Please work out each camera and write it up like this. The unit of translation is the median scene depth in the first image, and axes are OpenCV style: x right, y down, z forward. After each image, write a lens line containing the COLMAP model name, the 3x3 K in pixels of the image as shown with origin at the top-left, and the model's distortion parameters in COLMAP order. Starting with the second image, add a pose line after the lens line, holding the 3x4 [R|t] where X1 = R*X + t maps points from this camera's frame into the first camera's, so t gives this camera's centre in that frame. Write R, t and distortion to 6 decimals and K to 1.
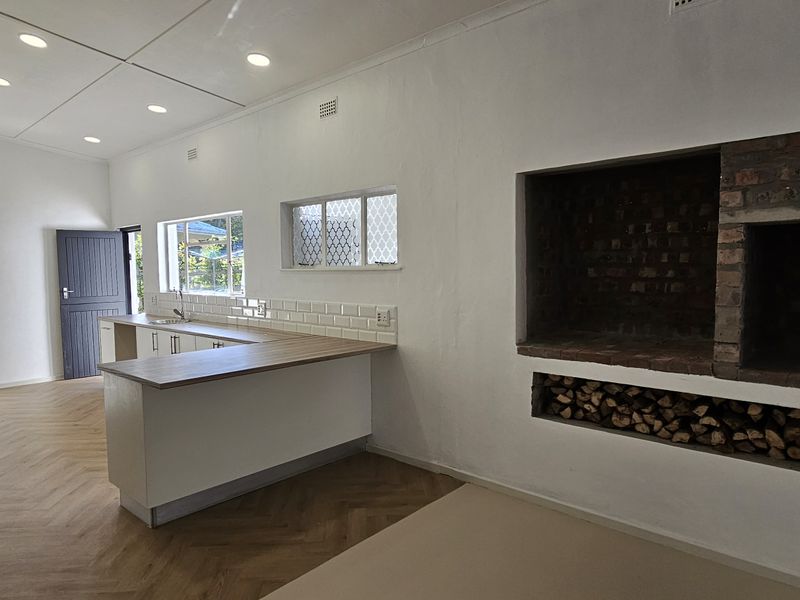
lens RADIAL K [[515.5, 0, 400.0], [0, 515.5, 300.0], [0, 0, 1]] dist [0.001357, -0.000317]
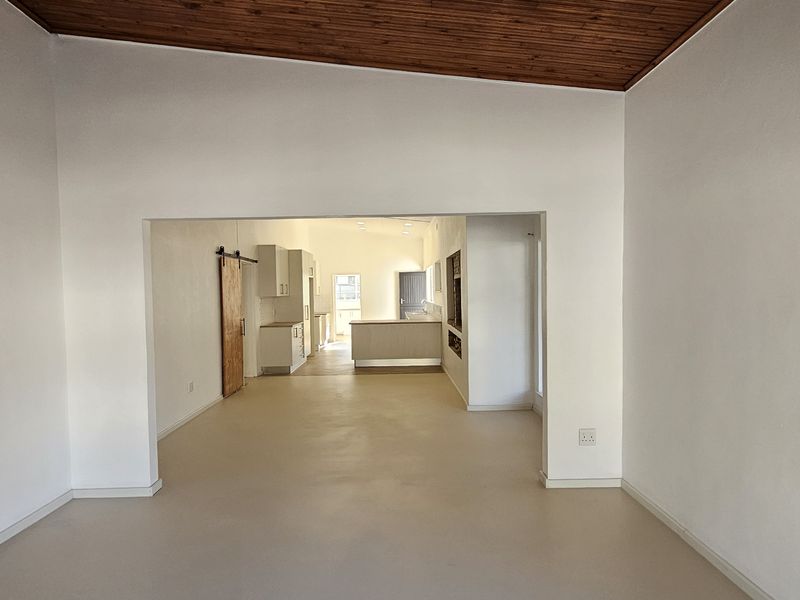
lens RADIAL K [[515.5, 0, 400.0], [0, 515.5, 300.0], [0, 0, 1]] dist [0.001357, -0.000317]
pose [[0.675268, 0.015944, -0.737400, 2.097316], [-0.037921, 0.999195, -0.013121, 0.025503], [0.736597, 0.036823, 0.675329, -1.059258]]
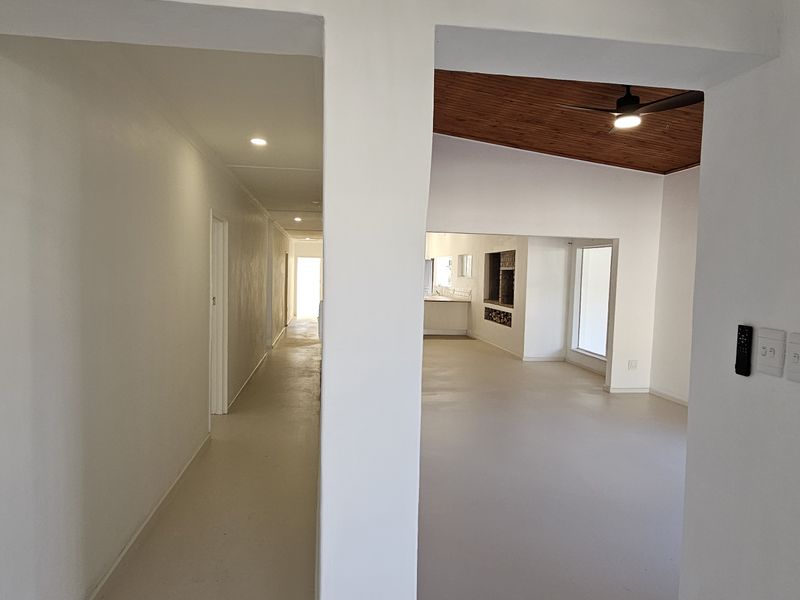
lens RADIAL K [[515.5, 0, 400.0], [0, 515.5, 300.0], [0, 0, 1]] dist [0.001357, -0.000317]
pose [[0.768808, 0.066654, -0.635997, 2.118882], [-0.075738, 0.997044, 0.012938, 0.086488], [0.634979, 0.038222, 0.771583, -2.231885]]
